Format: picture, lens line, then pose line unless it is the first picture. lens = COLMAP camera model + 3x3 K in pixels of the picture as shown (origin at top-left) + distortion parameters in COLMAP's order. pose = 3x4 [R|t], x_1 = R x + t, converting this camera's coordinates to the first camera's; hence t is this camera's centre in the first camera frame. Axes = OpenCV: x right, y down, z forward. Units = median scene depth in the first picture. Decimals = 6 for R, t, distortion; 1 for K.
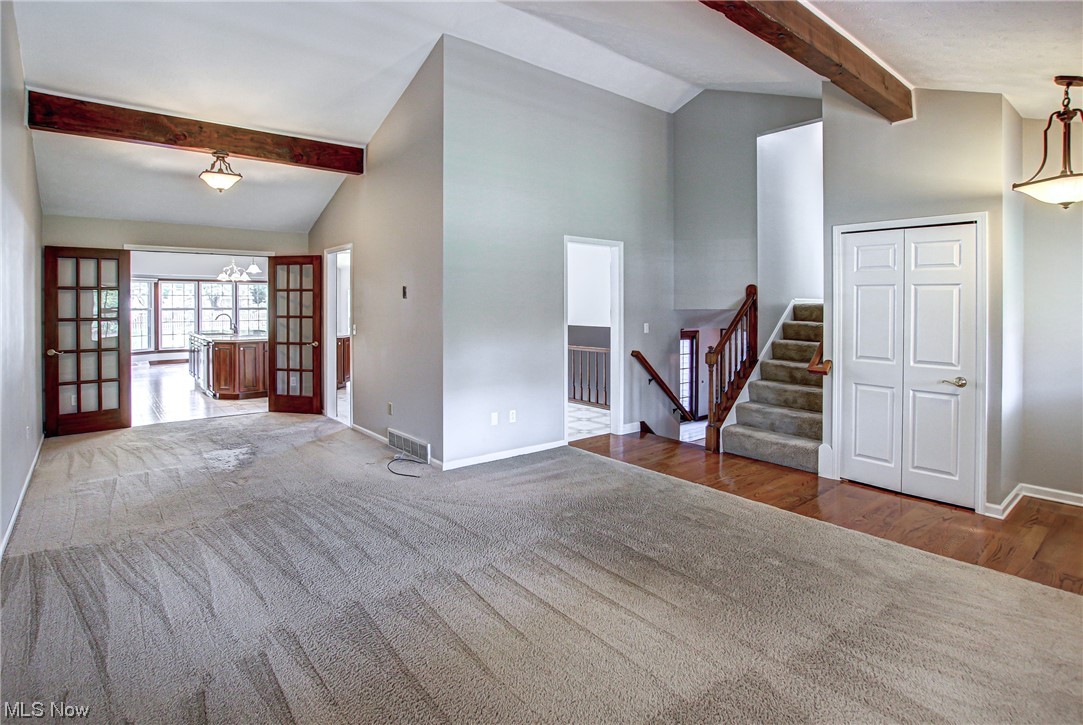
lens RADIAL K [[526.7, 0, 542.8], [0, 526.7, 368.6], [0, 0, 1]] dist [-0.045361, 0.000193]
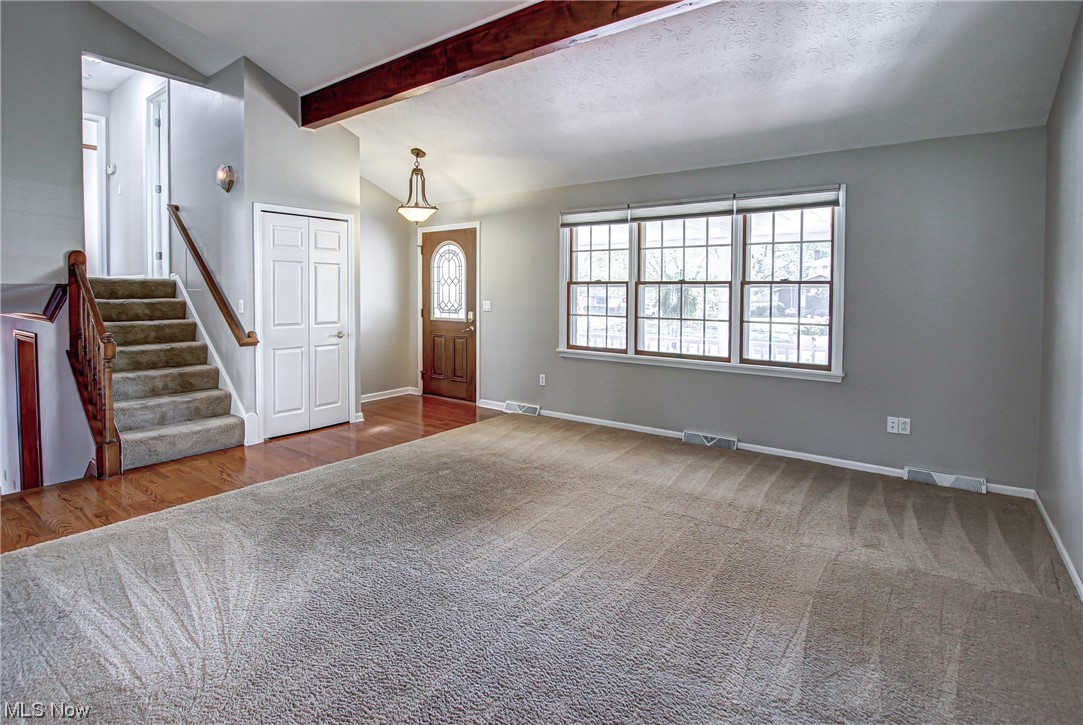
lens RADIAL K [[526.7, 0, 538.0], [0, 526.7, 366.3], [0, 0, 1]] dist [-0.045361, 0.000193]
pose [[-0.233333, -0.151243, 0.960563, -0.548541], [0.099738, 0.978898, 0.178357, -0.070519], [-0.967268, 0.137421, -0.213325, 0.625419]]
